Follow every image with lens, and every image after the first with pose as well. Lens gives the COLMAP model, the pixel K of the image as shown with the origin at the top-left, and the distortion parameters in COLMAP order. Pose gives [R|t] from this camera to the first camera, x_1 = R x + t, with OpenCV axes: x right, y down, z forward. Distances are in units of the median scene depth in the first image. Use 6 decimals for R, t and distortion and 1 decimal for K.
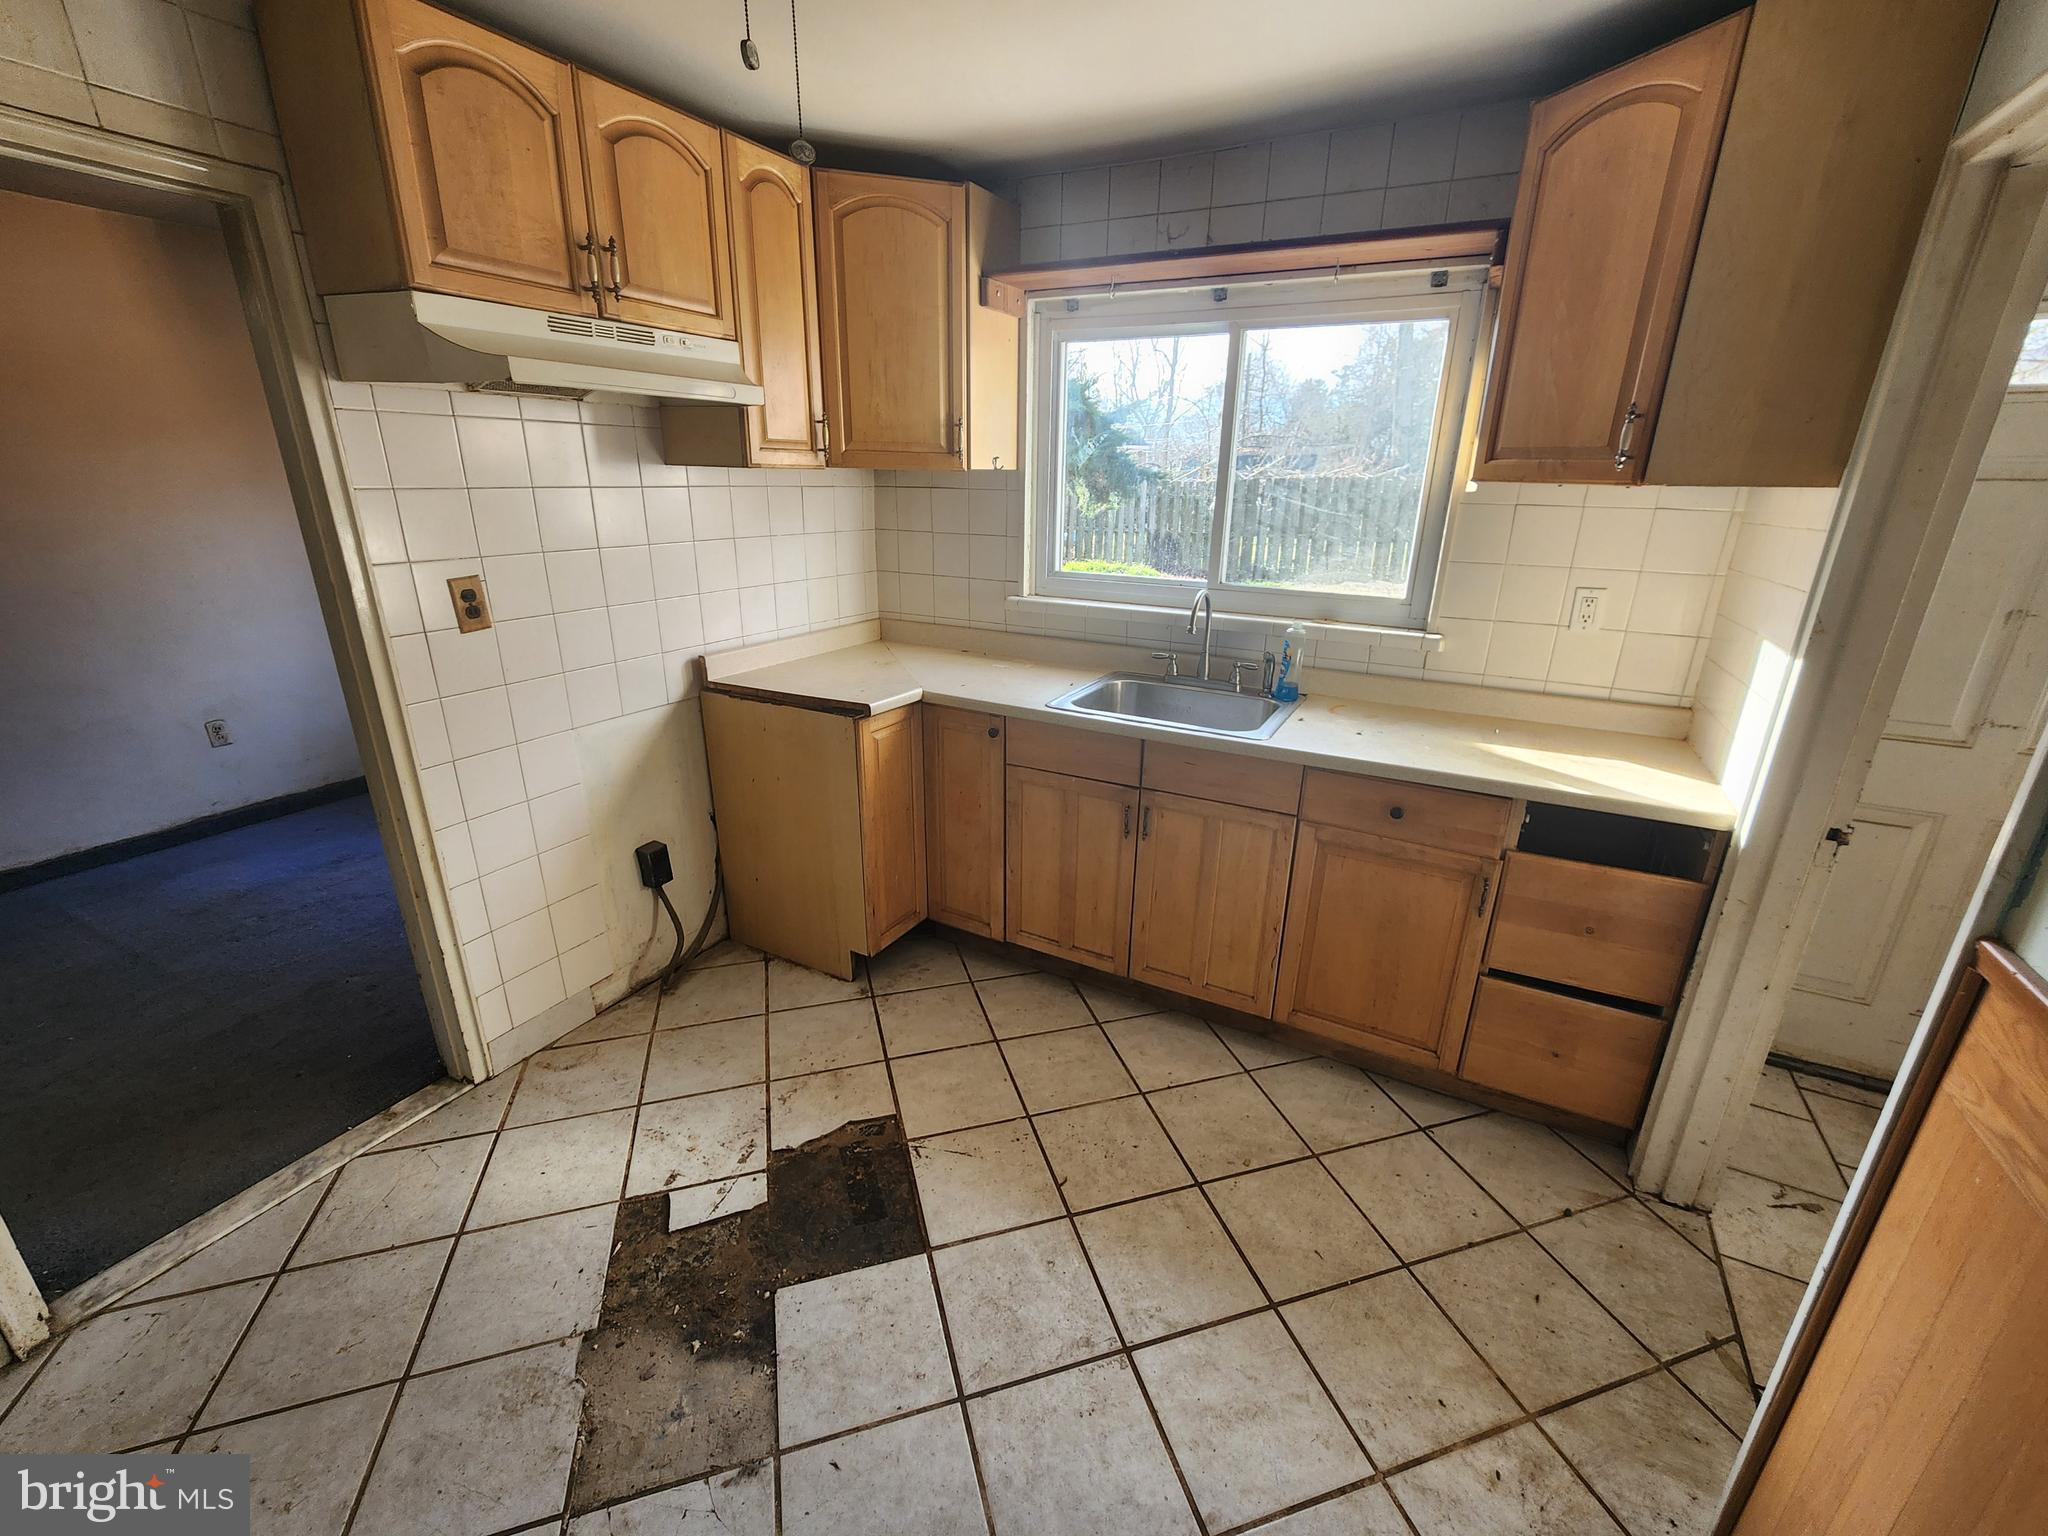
lens RADIAL K [[841.7, 0, 1024.3], [0, 841.7, 766.9], [0, 0, 1]] dist [0.000612, 0.000349]
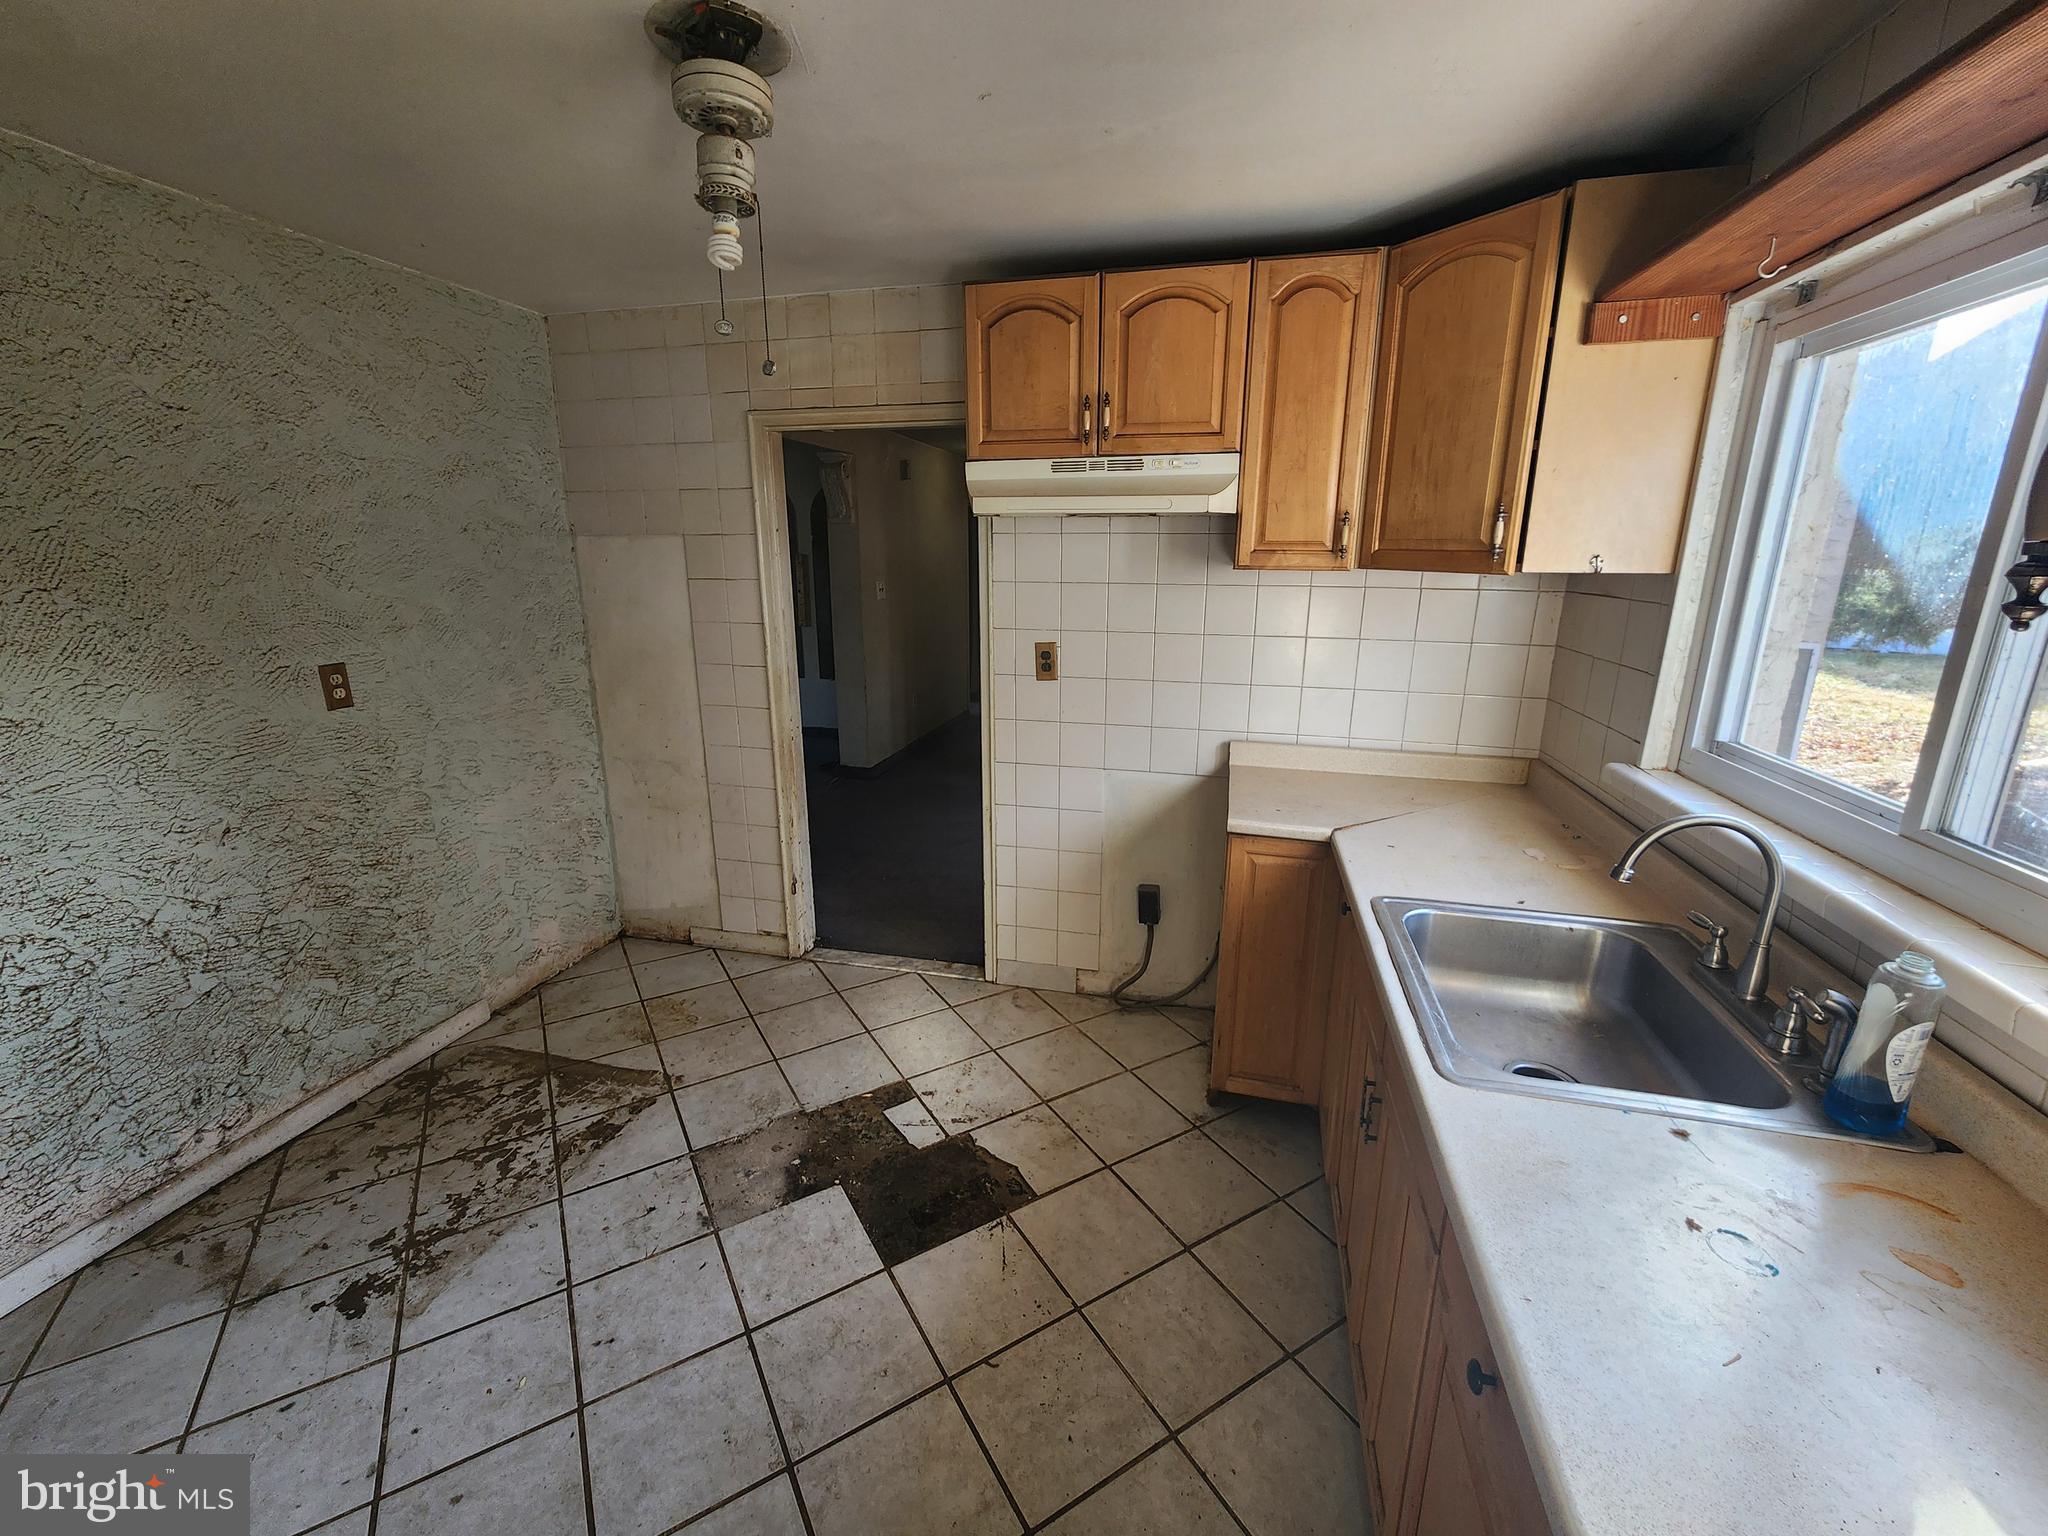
lens RADIAL K [[841.7, 0, 1037.6], [0, 841.7, 770.5], [0, 0, 1]] dist [0.000612, 0.000349]
pose [[0.255524, 0.232744, -0.938370, 0.703357], [-0.321674, 0.935759, 0.144503, -0.216654], [0.911720, 0.264925, 0.313976, 0.576571]]
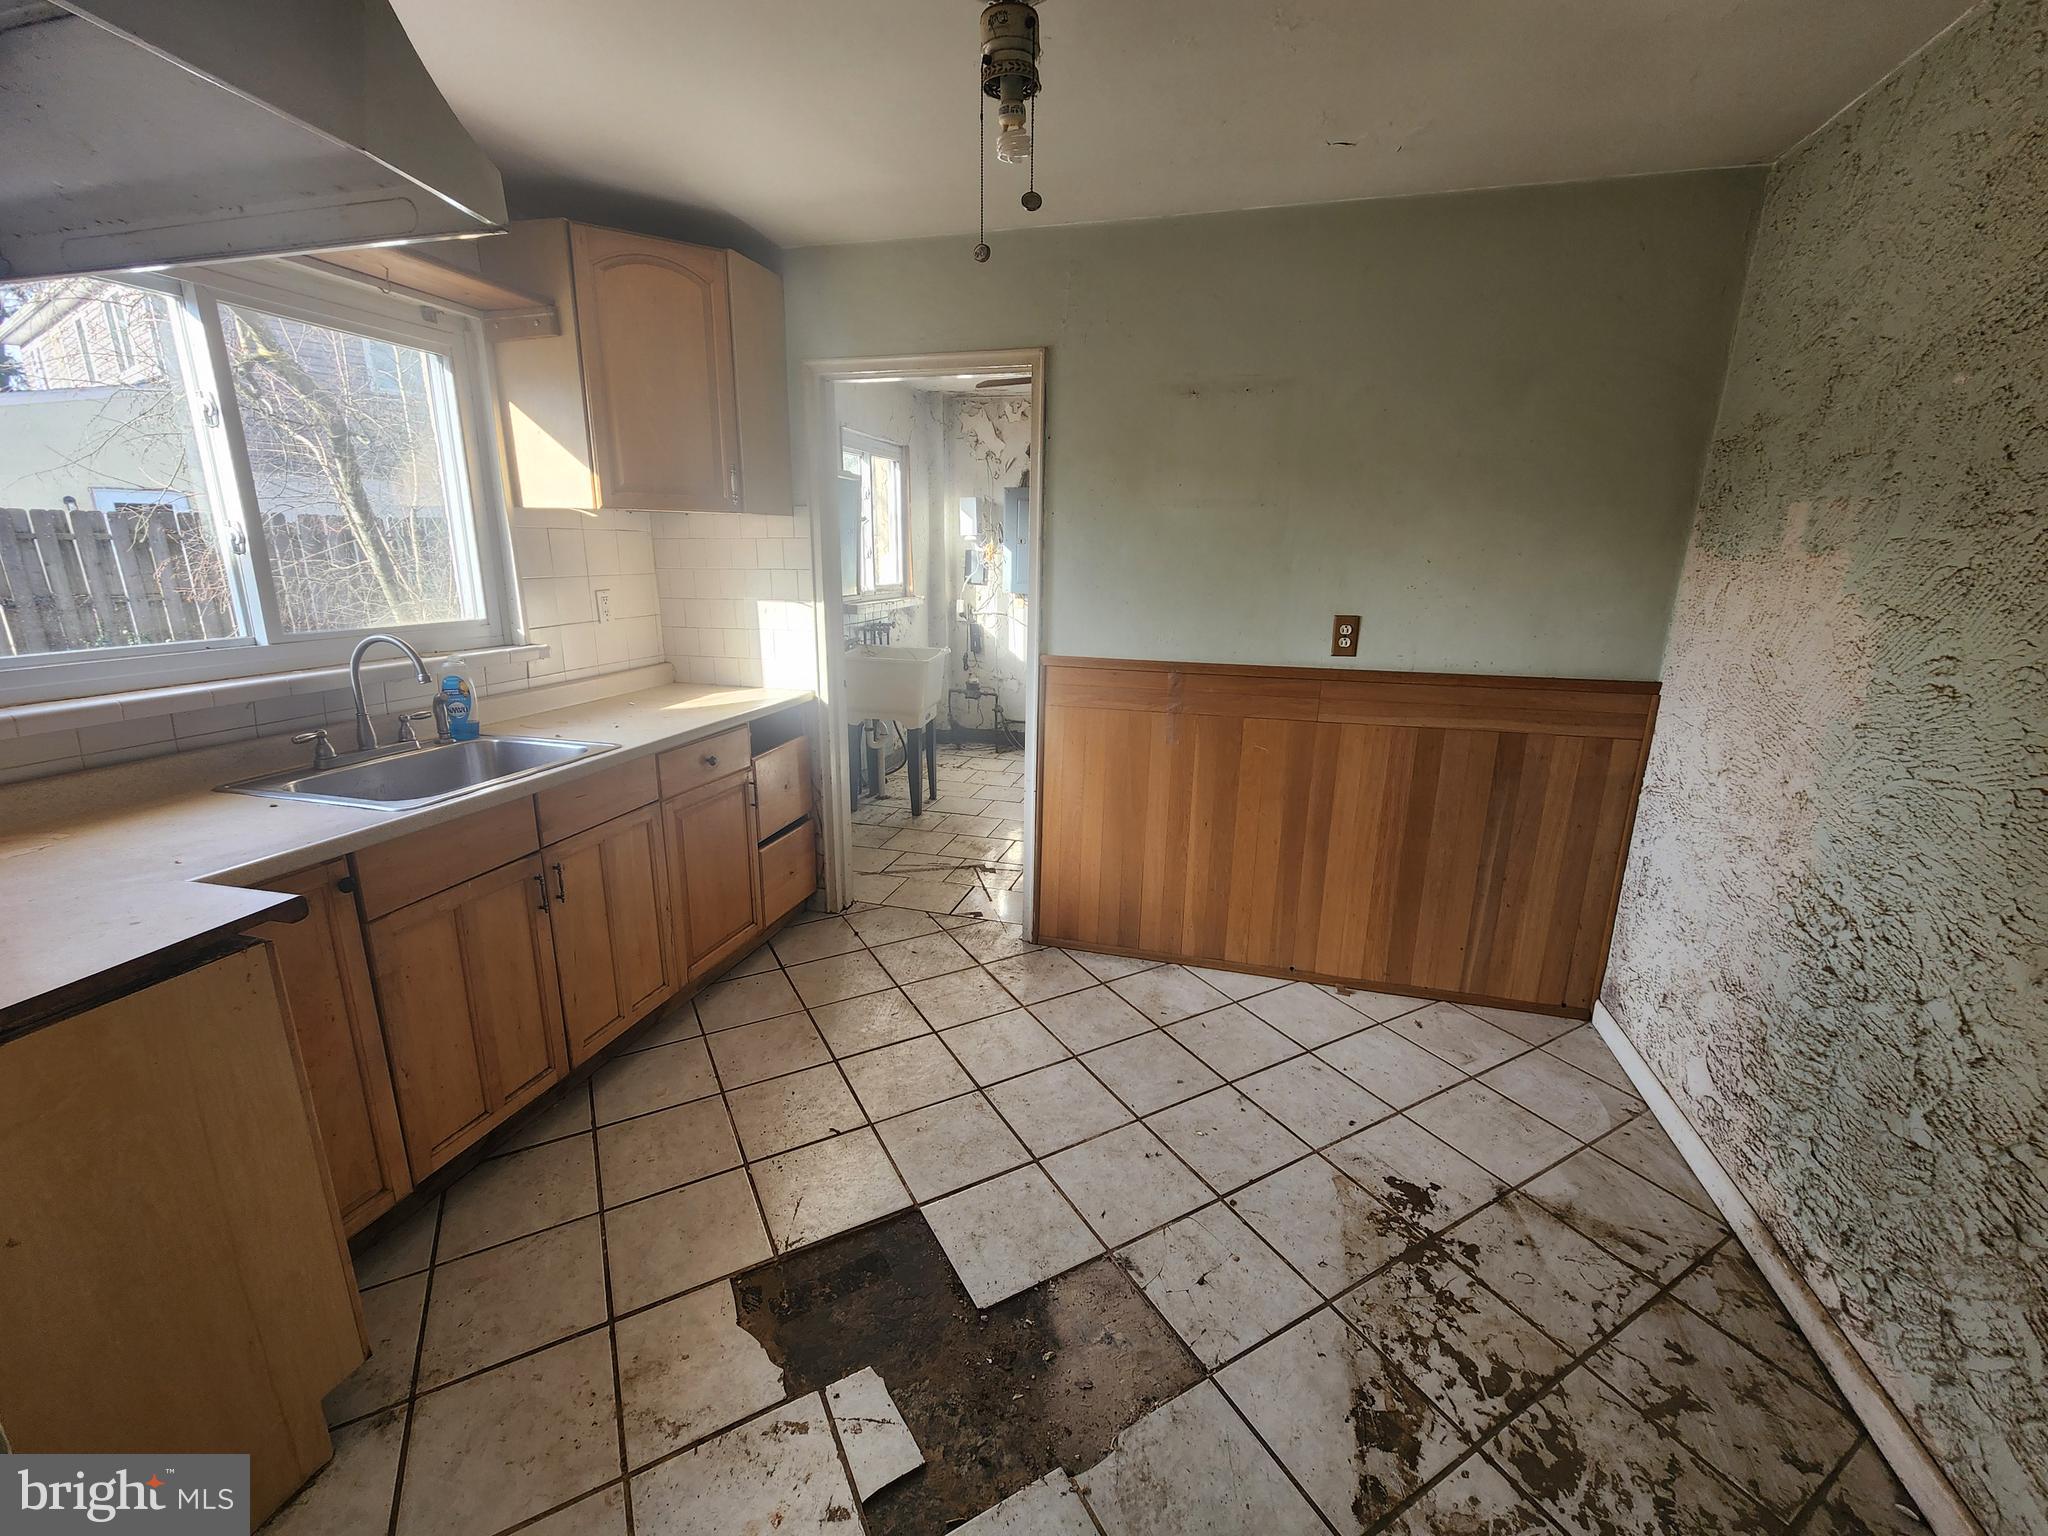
lens RADIAL K [[841.7, 0, 1028.6], [0, 841.7, 771.2], [0, 0, 1]] dist [0.000612, 0.000349]
pose [[-0.211622, -0.273612, 0.938271, -0.872326], [0.307693, 0.892546, 0.329677, -0.204764], [-0.927654, 0.358466, -0.104694, 0.677542]]
